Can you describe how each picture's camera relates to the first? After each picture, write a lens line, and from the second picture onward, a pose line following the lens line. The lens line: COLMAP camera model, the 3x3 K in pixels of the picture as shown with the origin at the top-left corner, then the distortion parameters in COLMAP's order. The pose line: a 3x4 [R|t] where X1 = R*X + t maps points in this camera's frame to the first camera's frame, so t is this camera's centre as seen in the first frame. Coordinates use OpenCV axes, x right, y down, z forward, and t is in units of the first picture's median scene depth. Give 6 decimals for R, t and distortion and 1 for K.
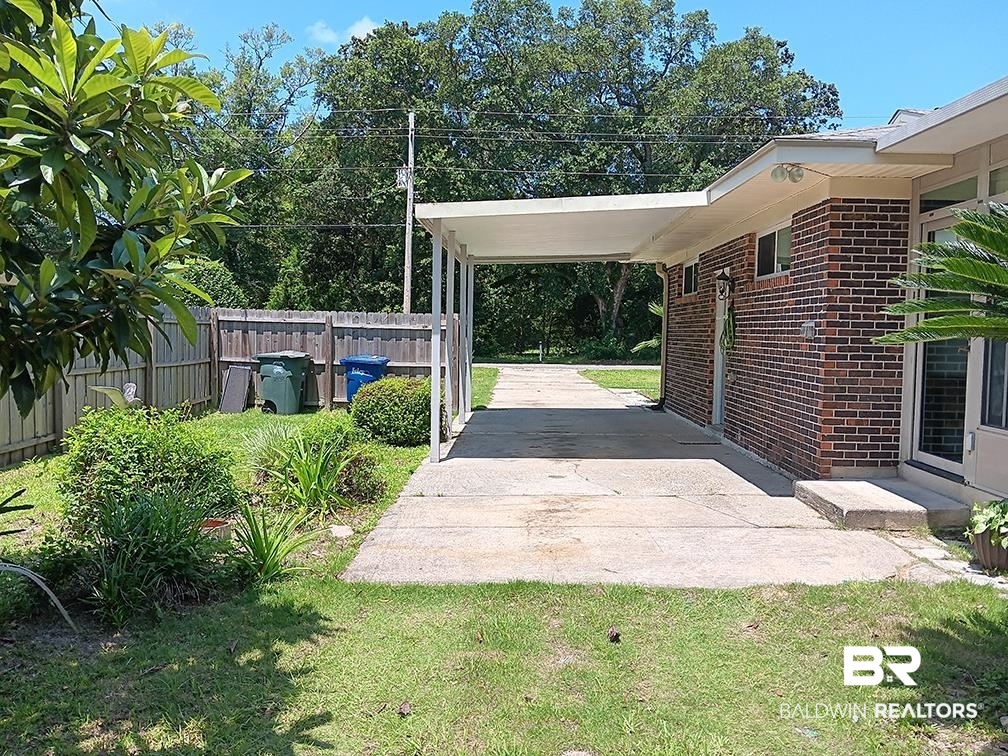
lens RADIAL K [[791.5, 0, 526.4], [0, 791.5, 374.2], [0, 0, 1]] dist [0.108968, -0.264340]
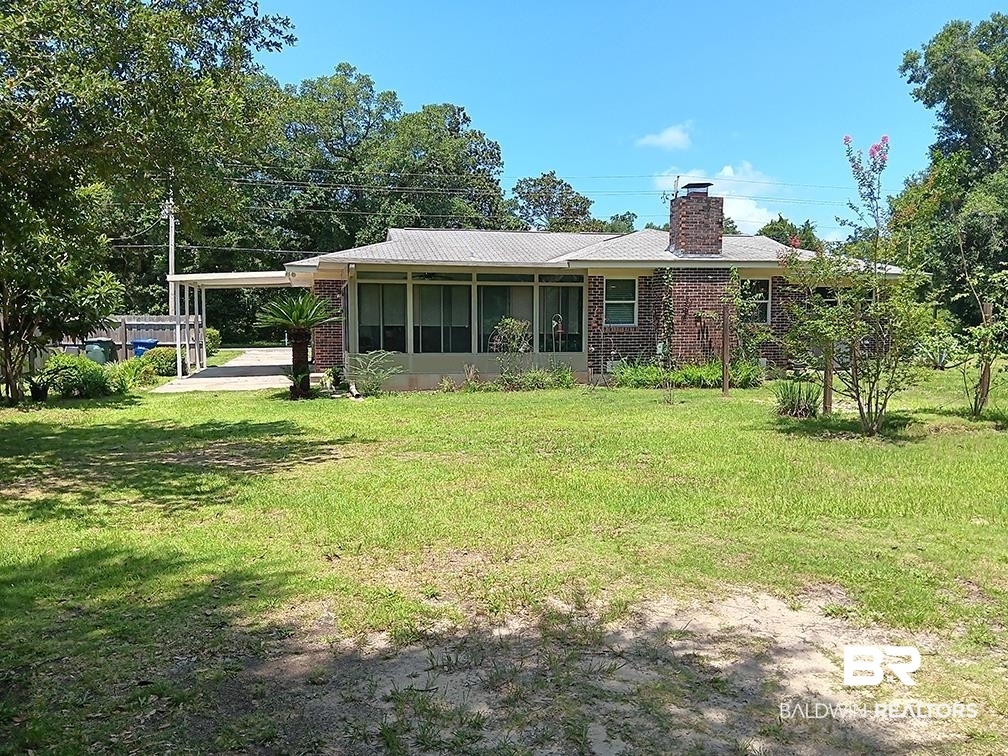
lens RADIAL K [[810.3, 0, 503.4], [0, 810.3, 377.7], [0, 0, 1]] dist [-0.012466, -0.010205]
pose [[0.973334, -0.030300, 0.227384, 0.190882], [0.026761, 0.999468, 0.018633, 0.056967], [-0.227828, -0.012051, 0.973627, -1.087053]]
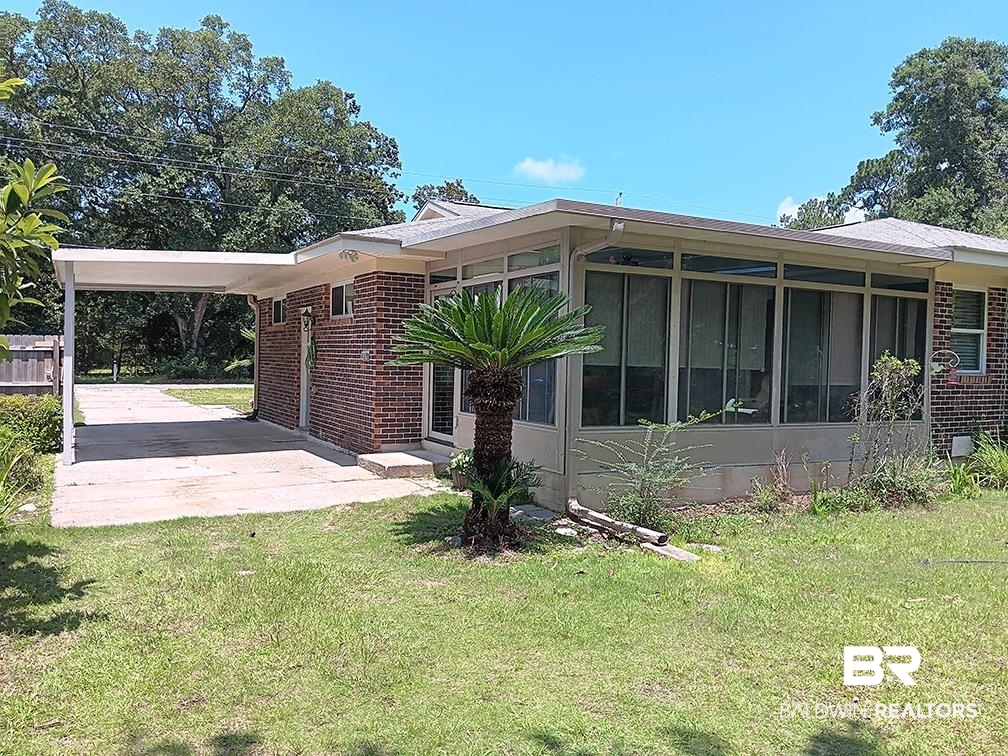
lens RADIAL K [[795.0, 0, 503.8], [0, 795.0, 377.9], [0, 0, 1]] dist [0.009881, -0.079406]
pose [[0.880861, -0.009524, 0.473278, -0.064814], [0.018512, 0.999726, -0.014337, 0.006748], [-0.473012, 0.021391, 0.880796, -0.225261]]
